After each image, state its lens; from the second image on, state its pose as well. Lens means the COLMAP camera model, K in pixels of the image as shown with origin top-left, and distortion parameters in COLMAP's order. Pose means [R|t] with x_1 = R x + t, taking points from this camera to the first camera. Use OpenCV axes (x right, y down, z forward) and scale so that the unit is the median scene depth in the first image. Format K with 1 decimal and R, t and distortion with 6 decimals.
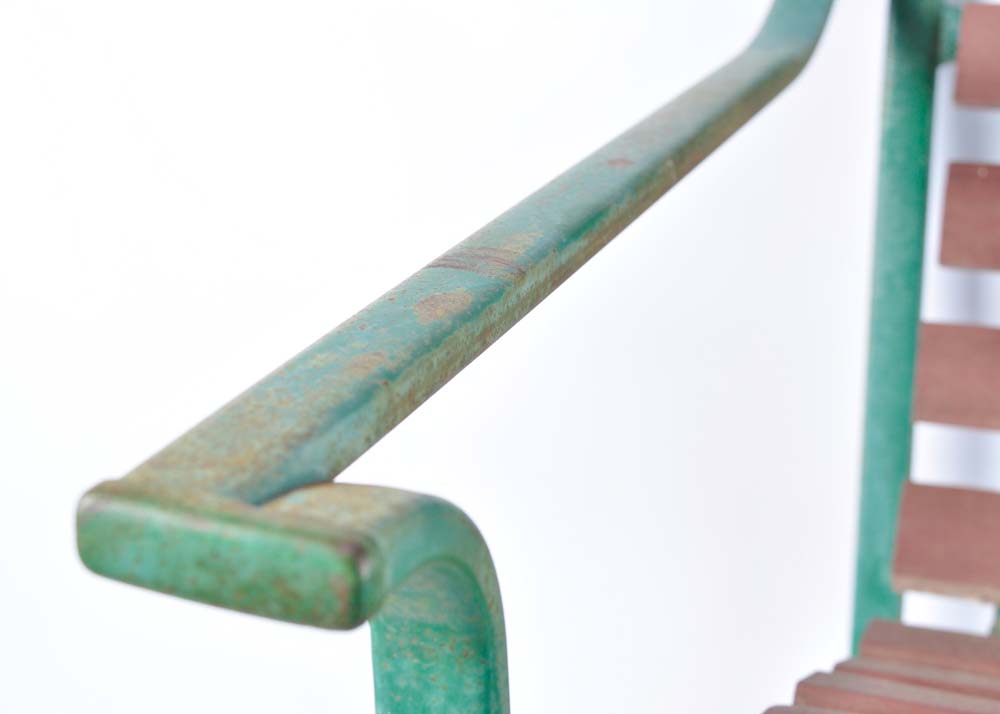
lens RADIAL K [[1839.4, 0, 500.0], [0, 1839.4, 357.0], [0, 0, 1]] dist [0.009706, 0.030912]
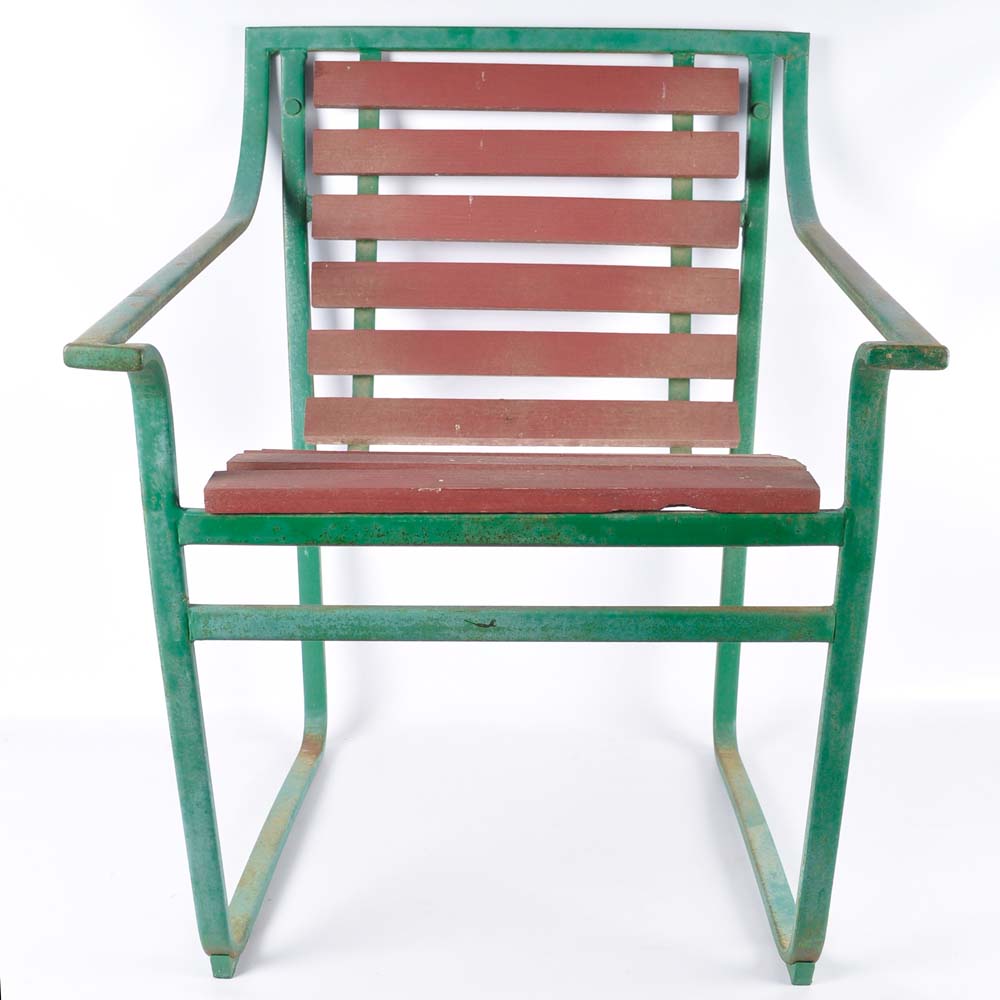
lens RADIAL K [[1382.9, 0, 486.3], [0, 1382.9, 466.7], [0, 0, 1]] dist [-0.028263, -0.504237]
pose [[0.948991, -0.095186, 0.300591, -0.179044], [0.088914, 0.995441, 0.034510, 0.199158], [-0.302505, -0.006023, 0.953129, -1.330819]]
